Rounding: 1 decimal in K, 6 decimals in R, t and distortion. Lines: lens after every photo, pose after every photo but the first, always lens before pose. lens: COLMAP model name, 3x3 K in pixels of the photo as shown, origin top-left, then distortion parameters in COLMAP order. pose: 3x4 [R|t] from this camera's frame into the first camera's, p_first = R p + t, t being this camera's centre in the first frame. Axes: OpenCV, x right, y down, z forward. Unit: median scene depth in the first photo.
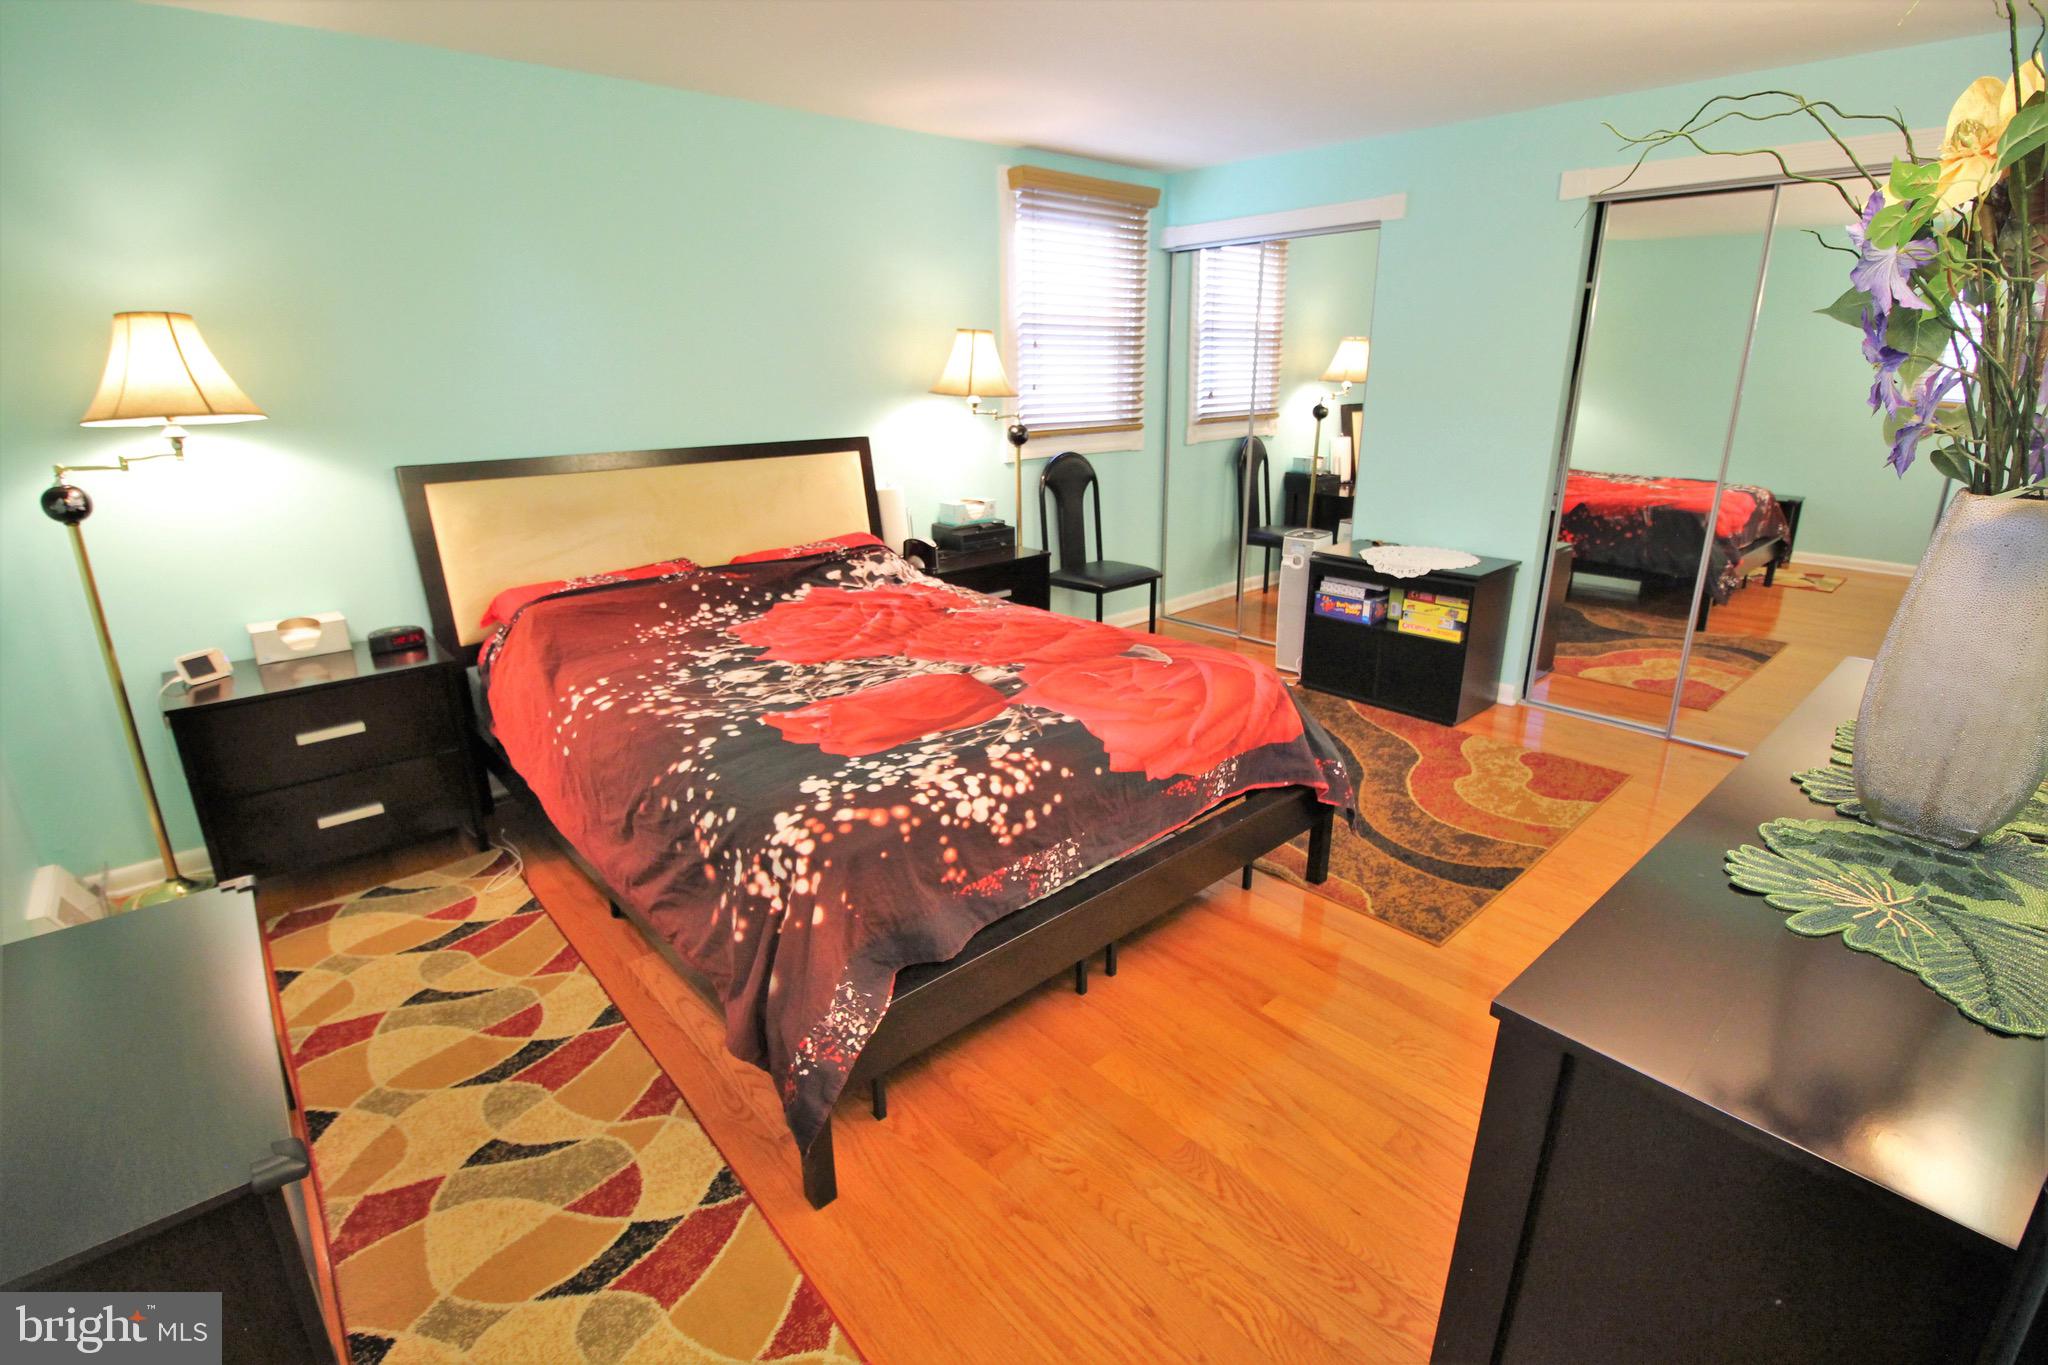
lens RADIAL K [[951.6, 0, 1018.1], [0, 951.6, 685.2], [0, 0, 1]] dist [-0.005627, -0.007758]
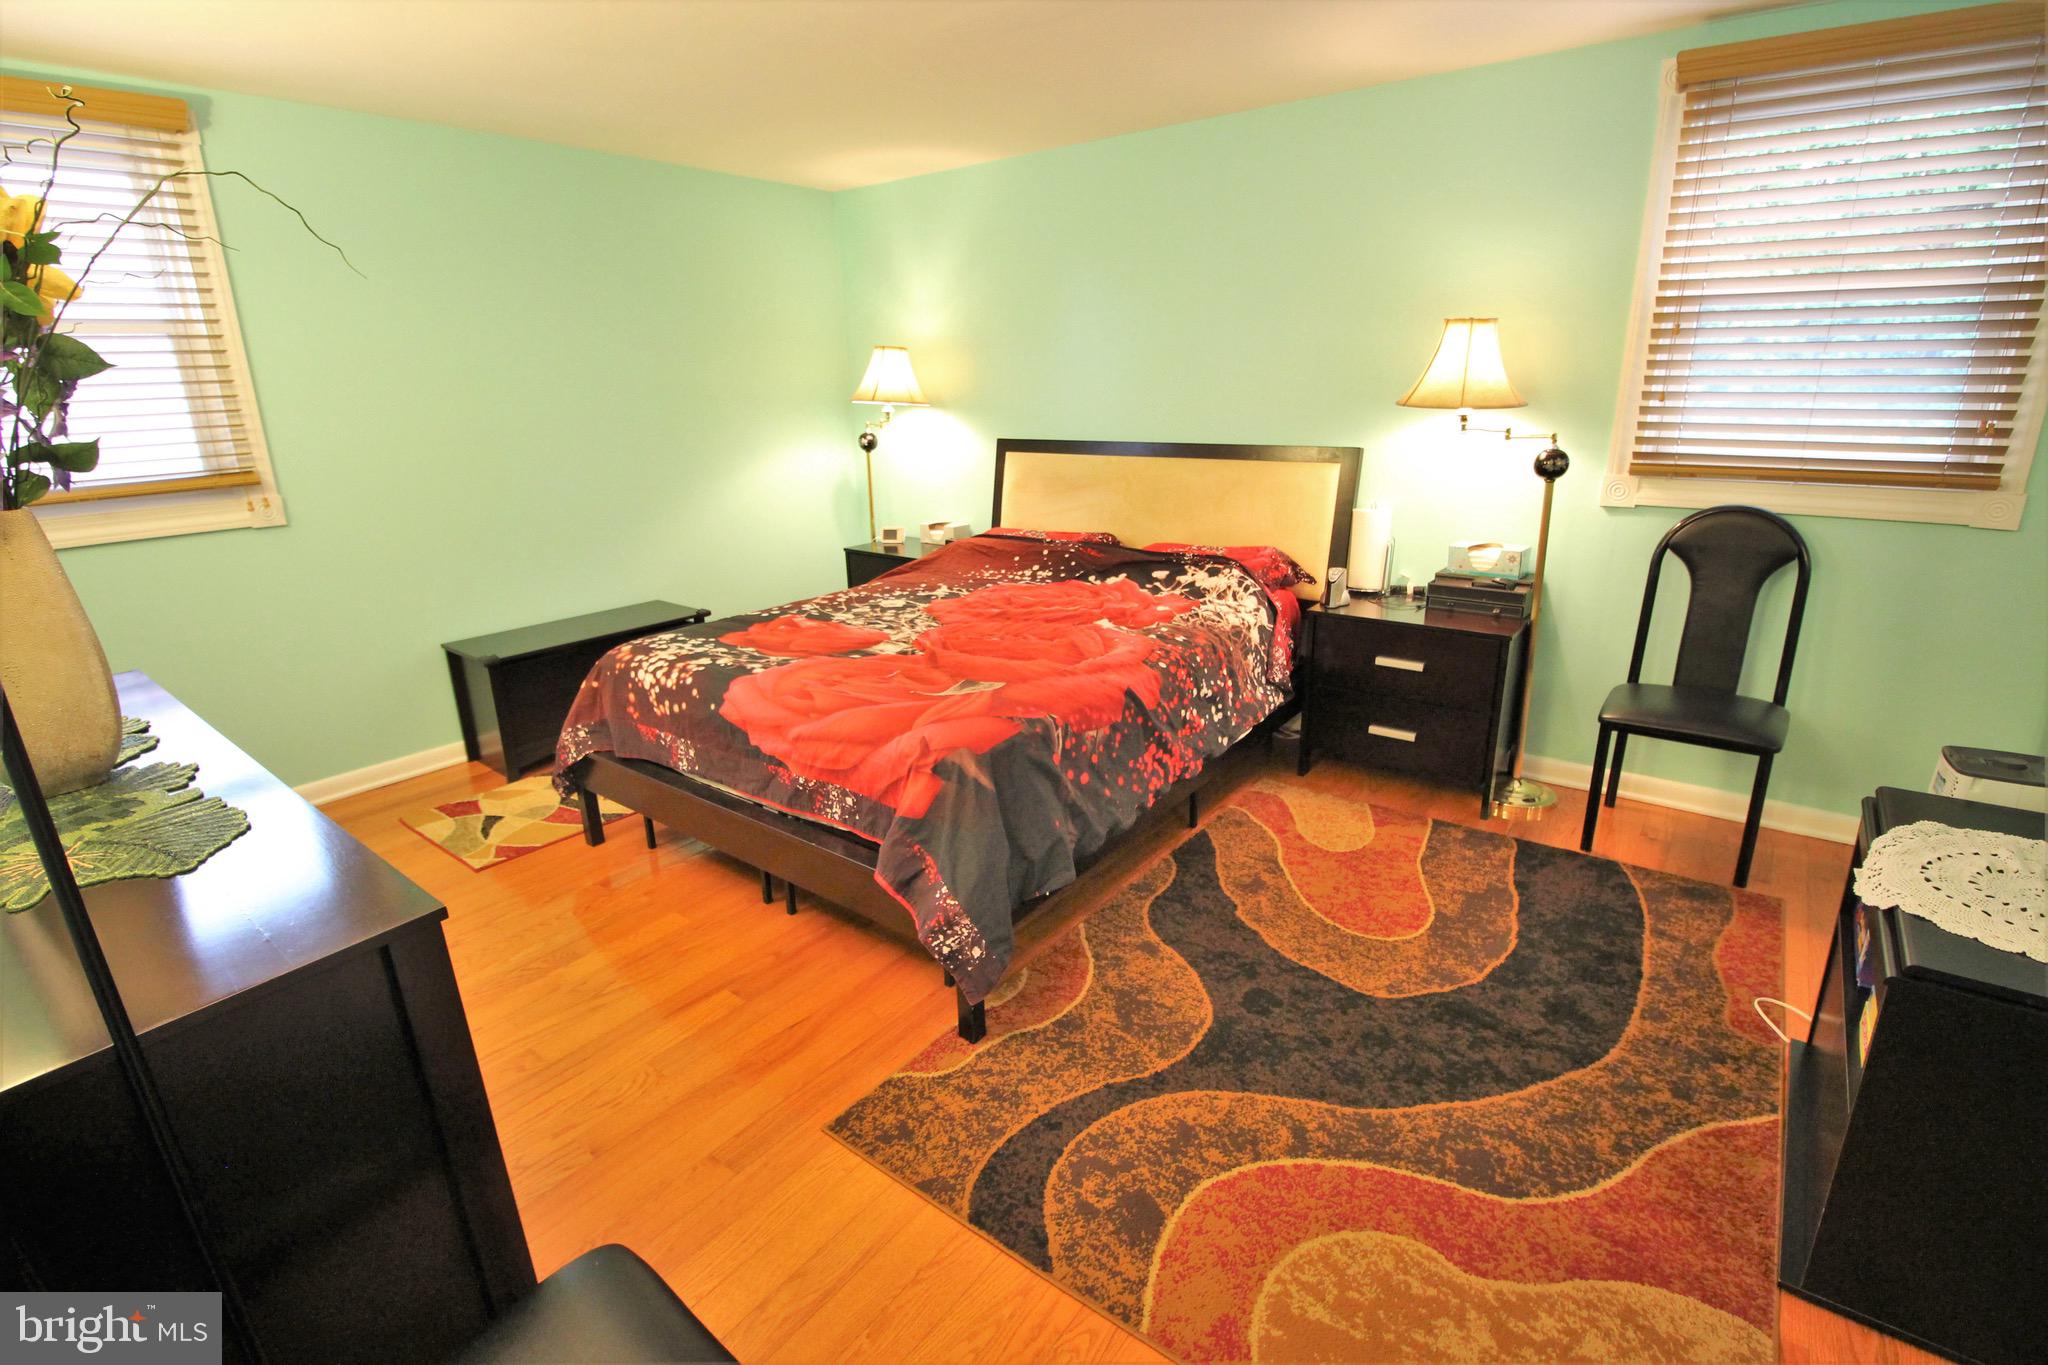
lens RADIAL K [[951.6, 0, 1016.8], [0, 951.6, 671.5], [0, 0, 1]] dist [-0.005627, -0.007758]
pose [[0.177016, 0.296565, -0.938464, 0.985984], [-0.291716, 0.926485, 0.237755, -0.275767], [0.939983, 0.231678, 0.250515, 0.782996]]
